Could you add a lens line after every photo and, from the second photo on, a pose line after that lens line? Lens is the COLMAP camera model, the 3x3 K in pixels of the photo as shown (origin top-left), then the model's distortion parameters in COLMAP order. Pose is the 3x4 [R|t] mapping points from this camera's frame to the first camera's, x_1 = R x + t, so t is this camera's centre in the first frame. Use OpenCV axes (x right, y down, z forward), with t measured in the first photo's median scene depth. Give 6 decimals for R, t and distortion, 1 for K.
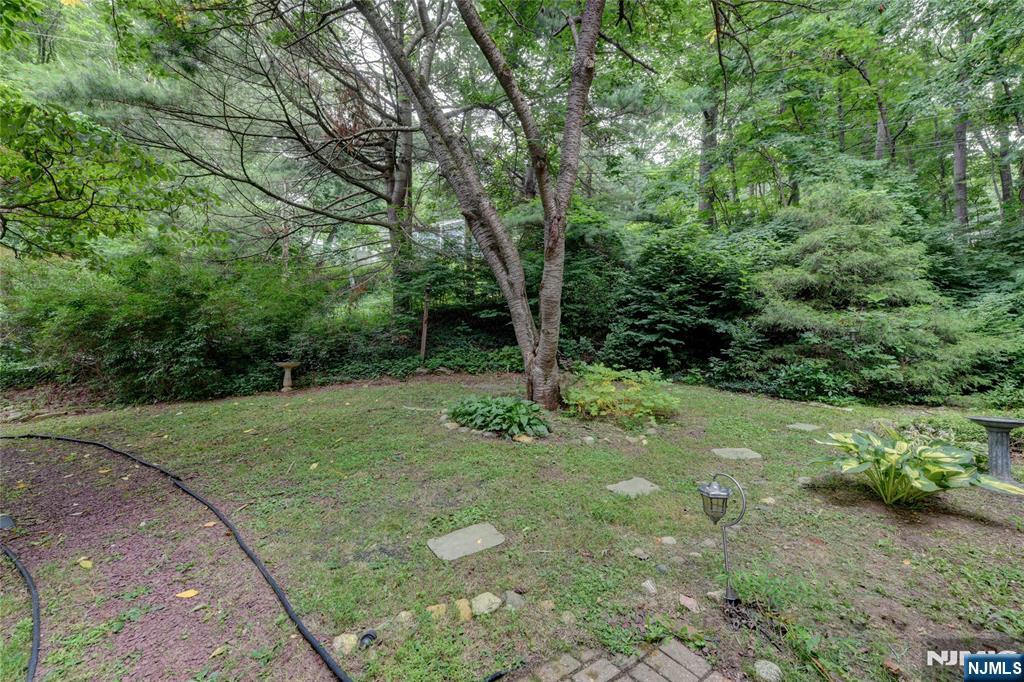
lens RADIAL K [[426.5, 0, 512.0], [0, 426.5, 341.0], [0, 0, 1]] dist [-0.001299, -0.000232]
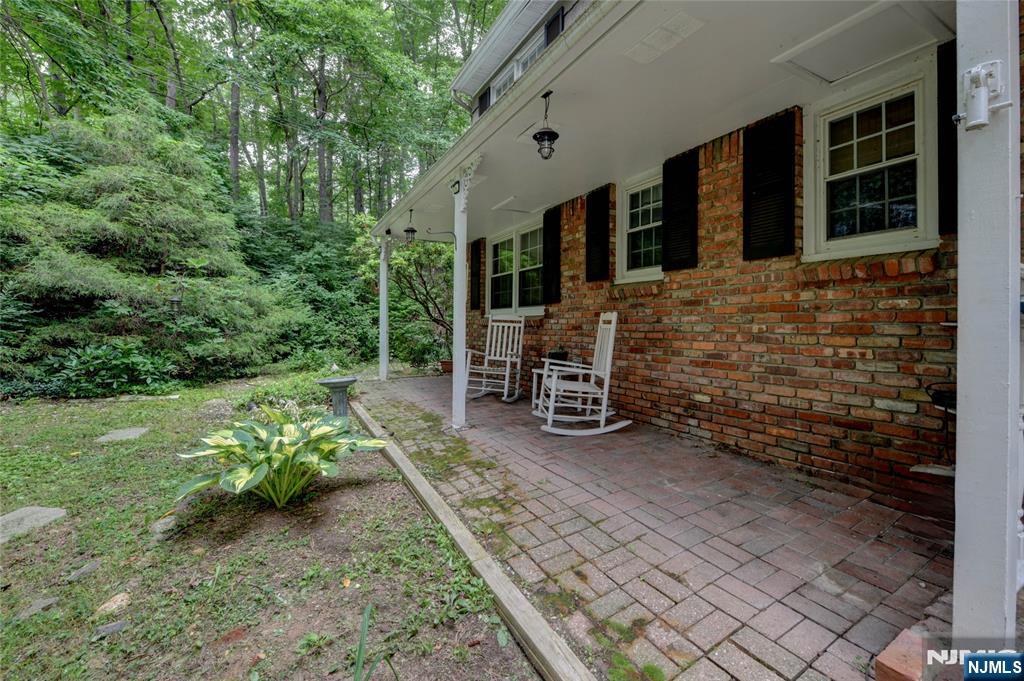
lens RADIAL K [[417.1, 0, 513.5], [0, 417.1, 324.5], [0, 0, 1]] dist [-0.011646, -0.000335]
pose [[0.135165, -0.020129, 0.990619, 0.098943], [0.017881, 0.999680, 0.017874, 0.020645], [-0.990662, 0.015298, 0.135482, 0.242008]]
